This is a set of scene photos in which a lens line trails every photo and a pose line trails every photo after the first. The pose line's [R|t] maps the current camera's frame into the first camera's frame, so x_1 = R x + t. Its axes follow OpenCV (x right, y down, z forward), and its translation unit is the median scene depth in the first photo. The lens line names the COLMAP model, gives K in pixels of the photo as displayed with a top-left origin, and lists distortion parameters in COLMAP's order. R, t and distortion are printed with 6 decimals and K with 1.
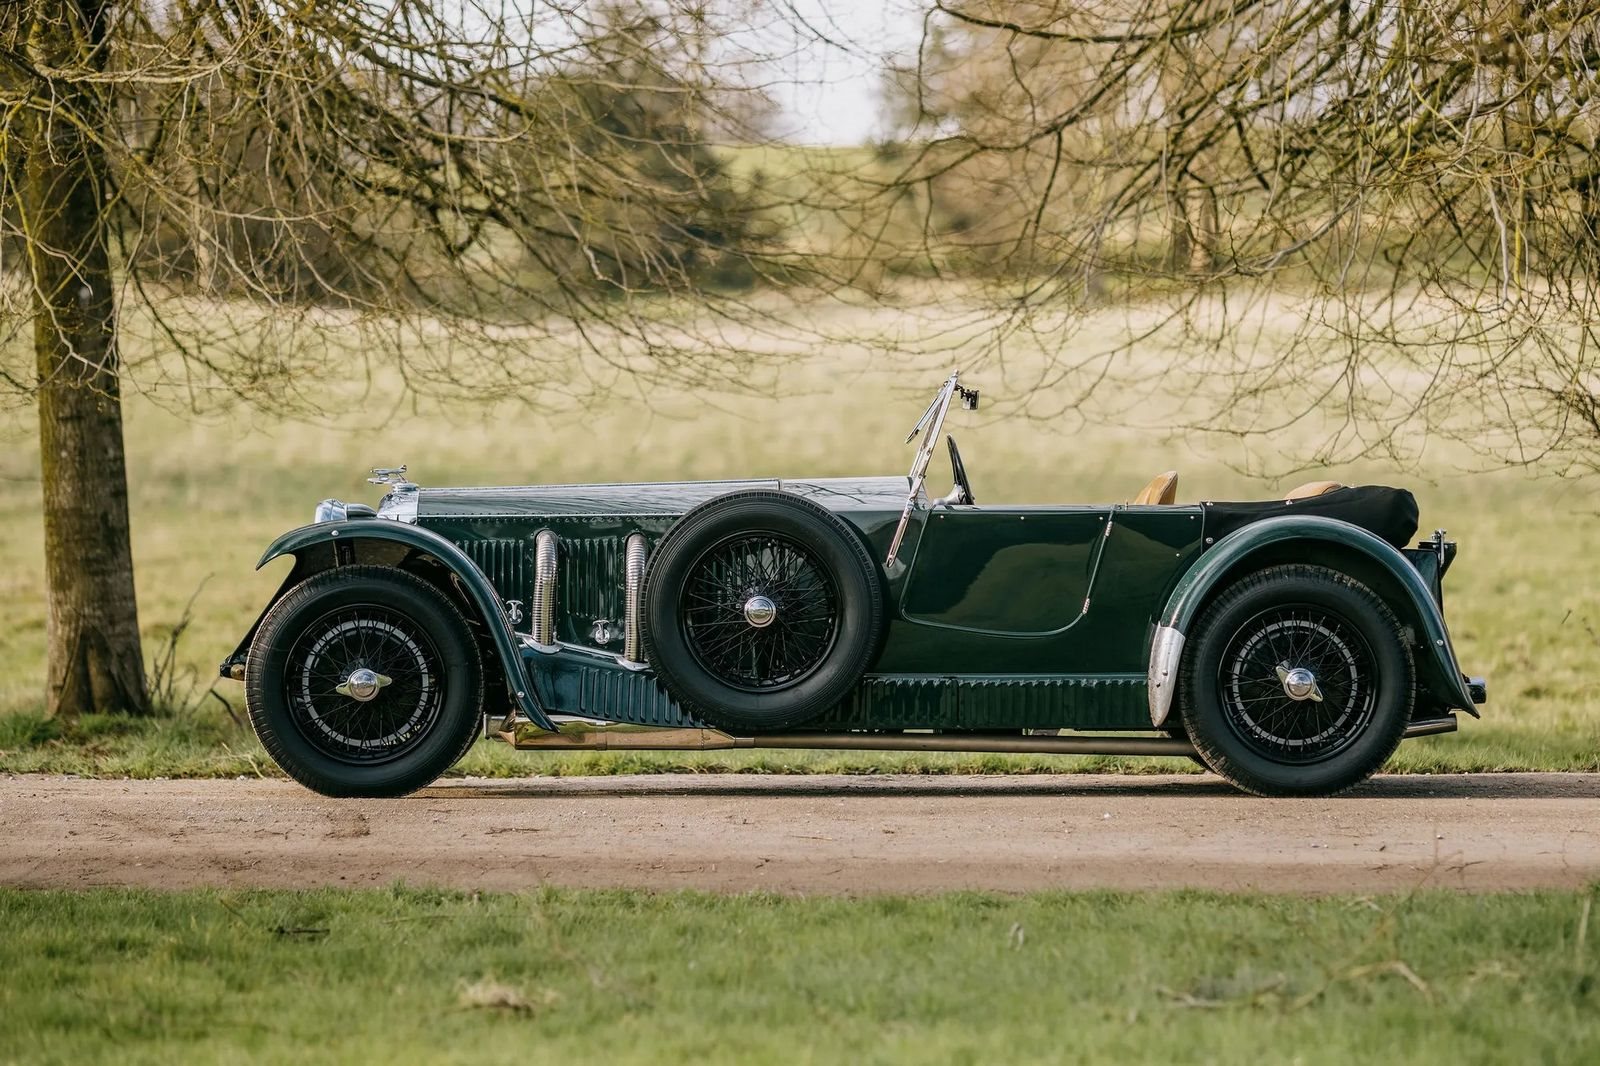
lens RADIAL K [[4360.3, 0, 798.2], [0, 4360.3, 540.6], [0, 0, 1]] dist [-0.146553, 0.000000]
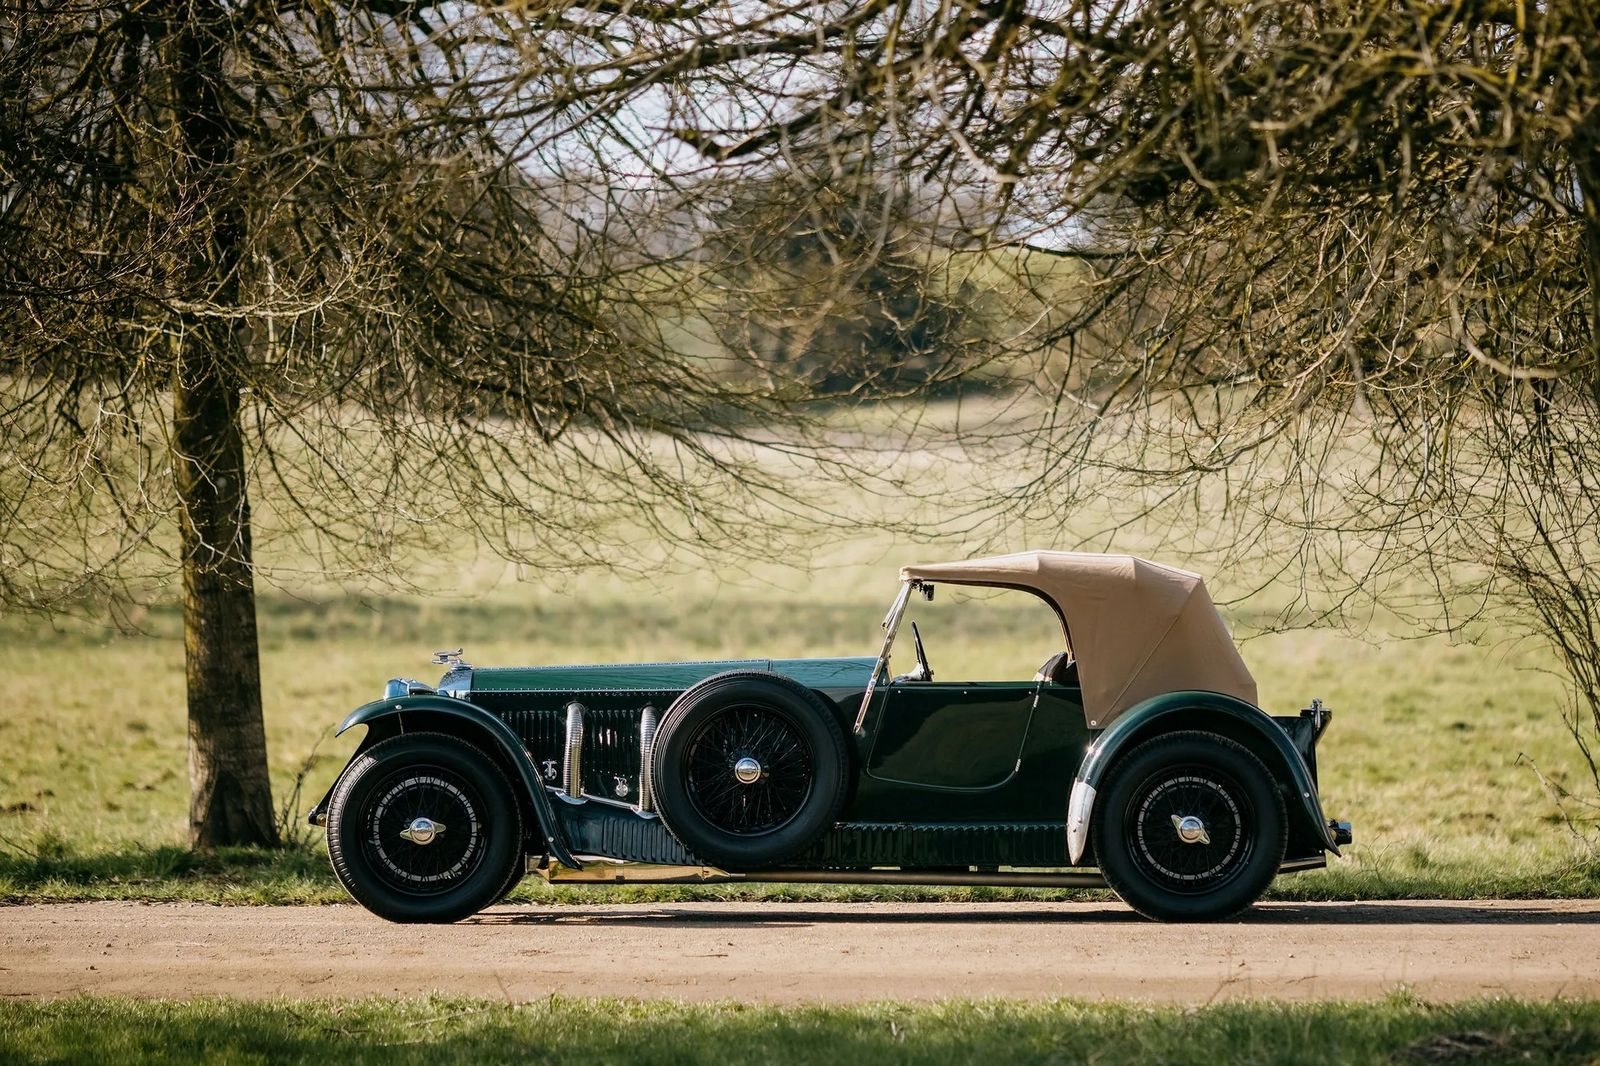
lens RADIAL K [[4360.3, 0, 802.1], [0, 4360.3, 527.7], [0, 0, 1]] dist [-0.146553, 0.000000]
pose [[0.999009, -0.004223, -0.044315, 0.059813], [0.002946, 0.999580, -0.028846, -0.016048], [0.044418, 0.028687, 0.998601, -0.213786]]
